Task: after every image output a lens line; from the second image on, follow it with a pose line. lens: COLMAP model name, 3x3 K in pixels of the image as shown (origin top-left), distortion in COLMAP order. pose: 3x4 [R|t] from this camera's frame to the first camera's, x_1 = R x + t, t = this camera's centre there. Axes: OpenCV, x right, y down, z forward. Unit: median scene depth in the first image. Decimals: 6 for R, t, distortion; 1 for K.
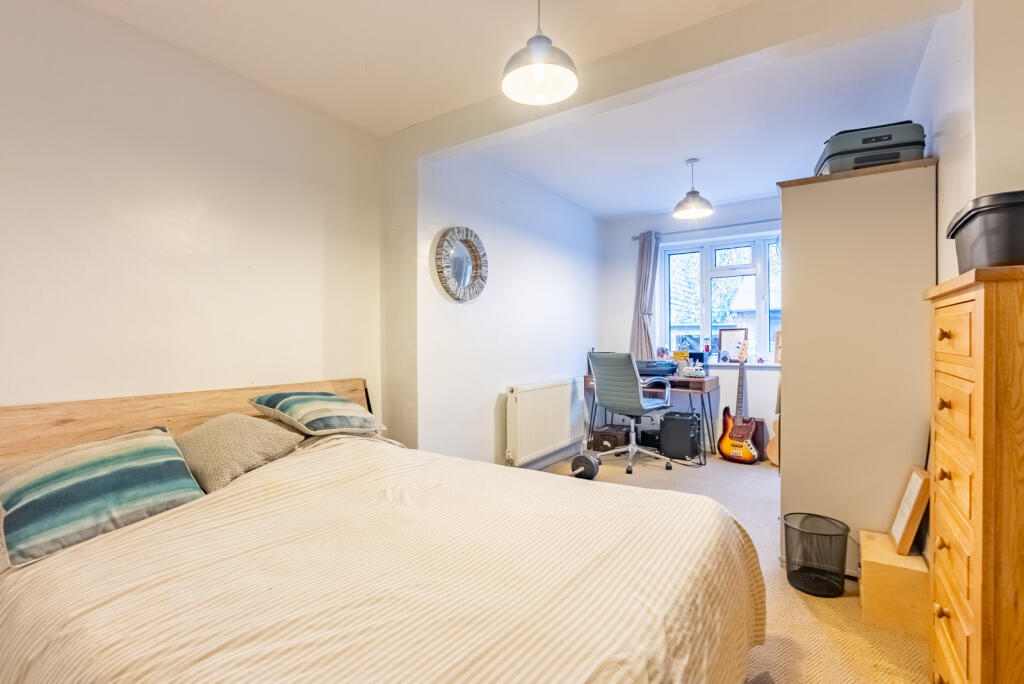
lens RADIAL K [[464.6, 0, 512.0], [0, 464.6, 342.0], [0, 0, 1]] dist [-0.016336, 0.000209]
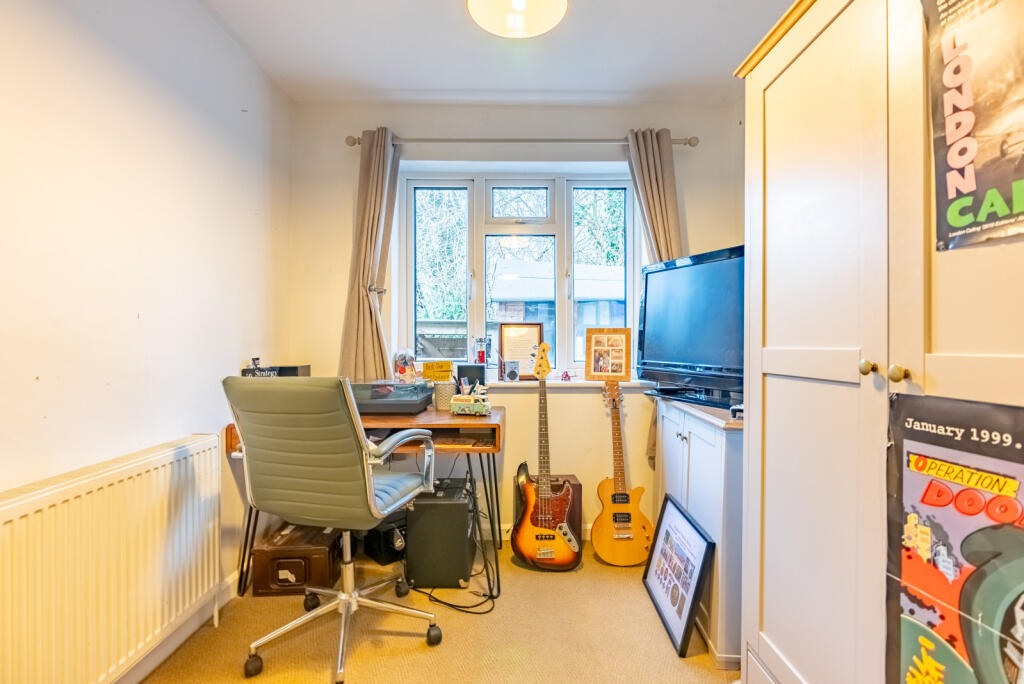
lens RADIAL K [[464.6, 0, 512.0], [0, 464.6, 342.0], [0, 0, 1]] dist [-0.016336, 0.000209]
pose [[0.824248, 0.005272, 0.566204, 0.135204], [-0.003391, 0.999985, -0.004375, -0.001749], [-0.566218, 0.001686, 0.824254, 0.531646]]
